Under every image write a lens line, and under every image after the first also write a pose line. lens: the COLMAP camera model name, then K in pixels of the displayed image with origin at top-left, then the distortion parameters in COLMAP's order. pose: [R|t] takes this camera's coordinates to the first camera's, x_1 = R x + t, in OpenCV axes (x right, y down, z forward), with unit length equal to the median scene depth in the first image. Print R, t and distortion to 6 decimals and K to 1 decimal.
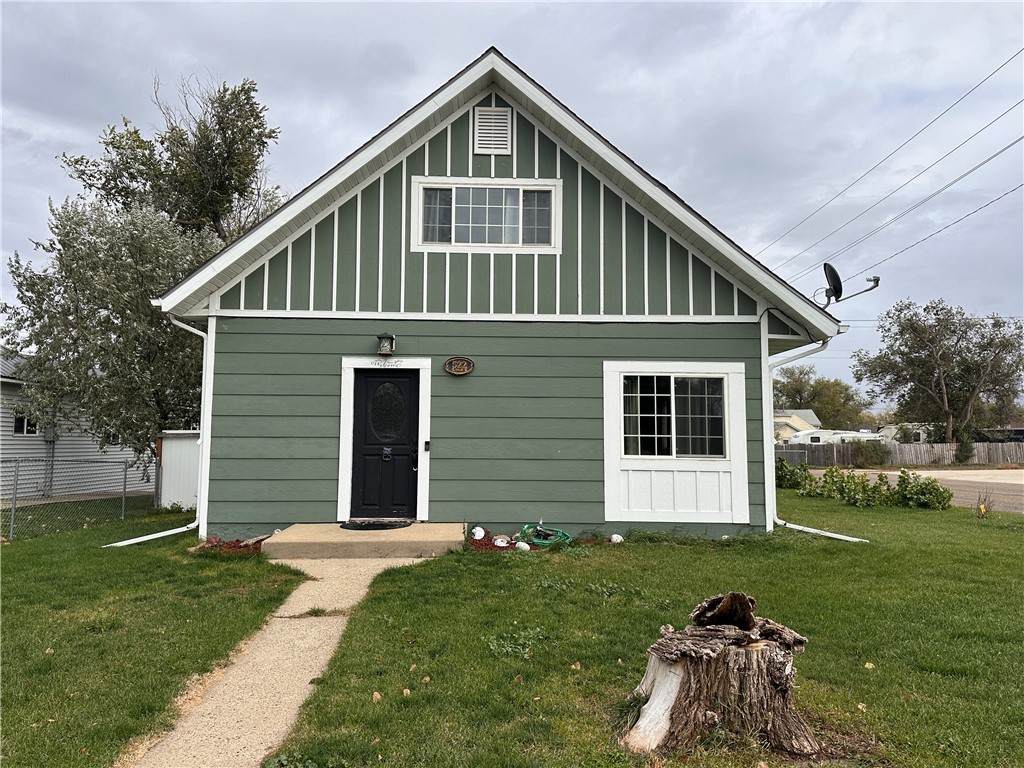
lens RADIAL K [[708.4, 0, 512.0], [0, 708.4, 384.0], [0, 0, 1]] dist [0.134156, -0.204578]
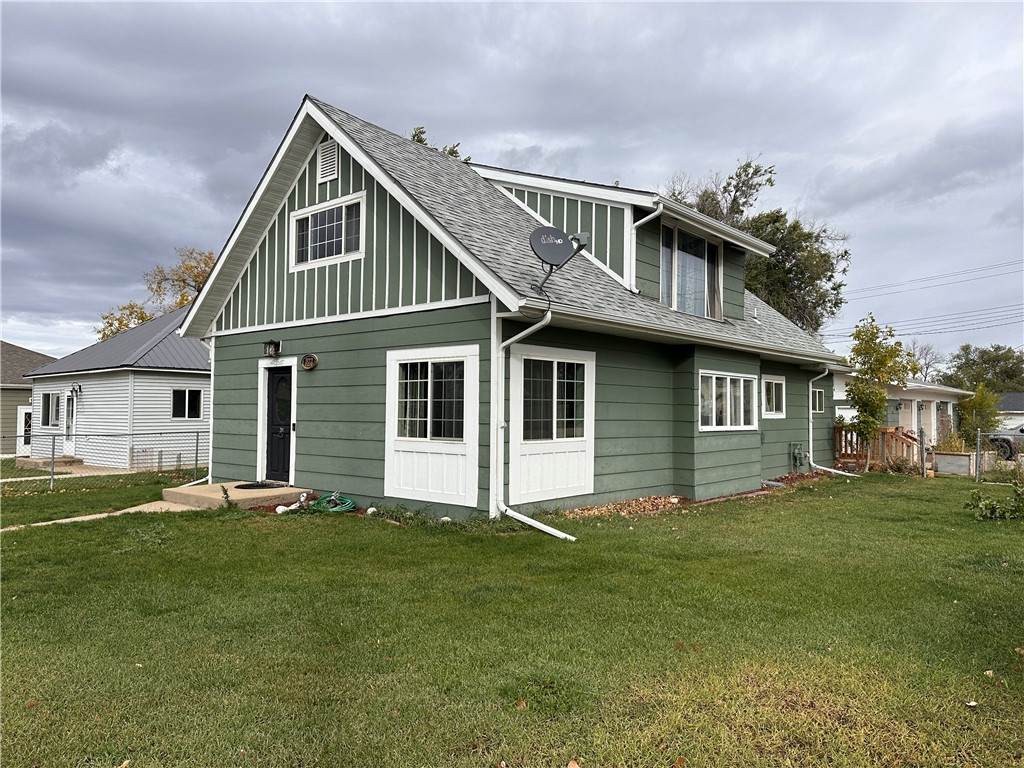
lens RADIAL K [[708.4, 0, 512.0], [0, 708.4, 384.0], [0, 0, 1]] dist [0.134156, -0.204578]
pose [[0.743219, -0.028739, -0.668431, 1.004160], [0.053693, 0.998417, 0.016774, 0.010453], [0.666890, -0.048356, 0.743585, 0.310383]]
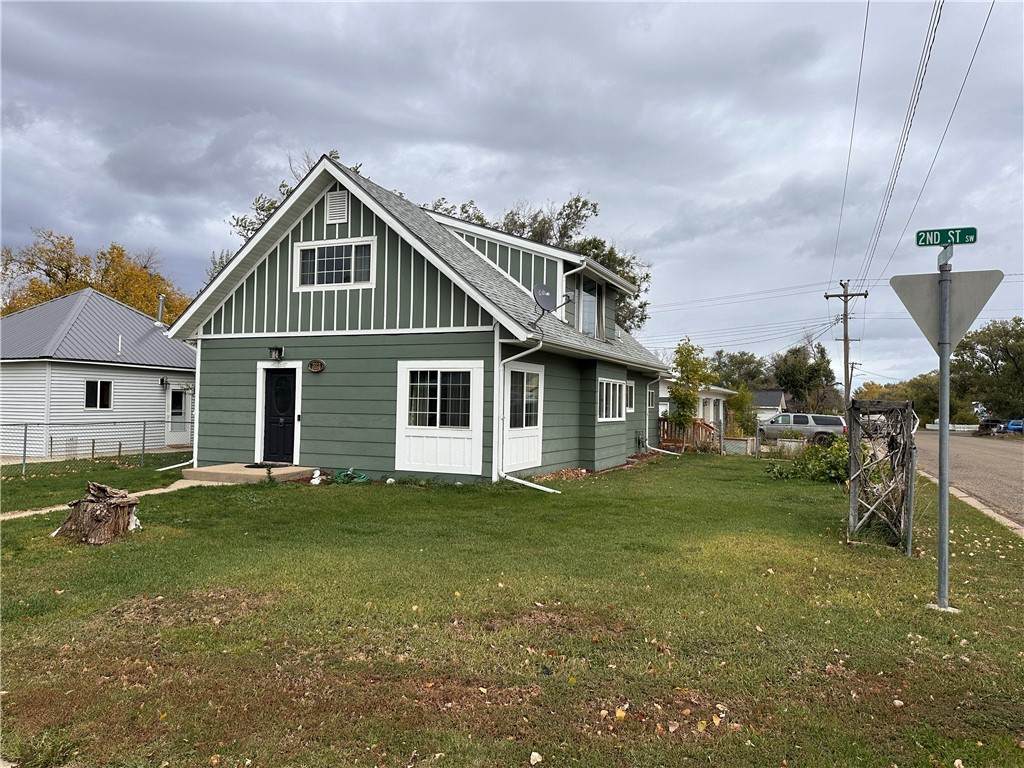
lens RADIAL K [[708.4, 0, 512.0], [0, 708.4, 384.0], [0, 0, 1]] dist [0.134156, -0.204578]
pose [[0.904342, -0.005149, -0.426778, 0.959954], [0.025151, 0.998832, 0.041244, -0.039316], [0.426067, -0.048033, 0.903416, -0.215656]]
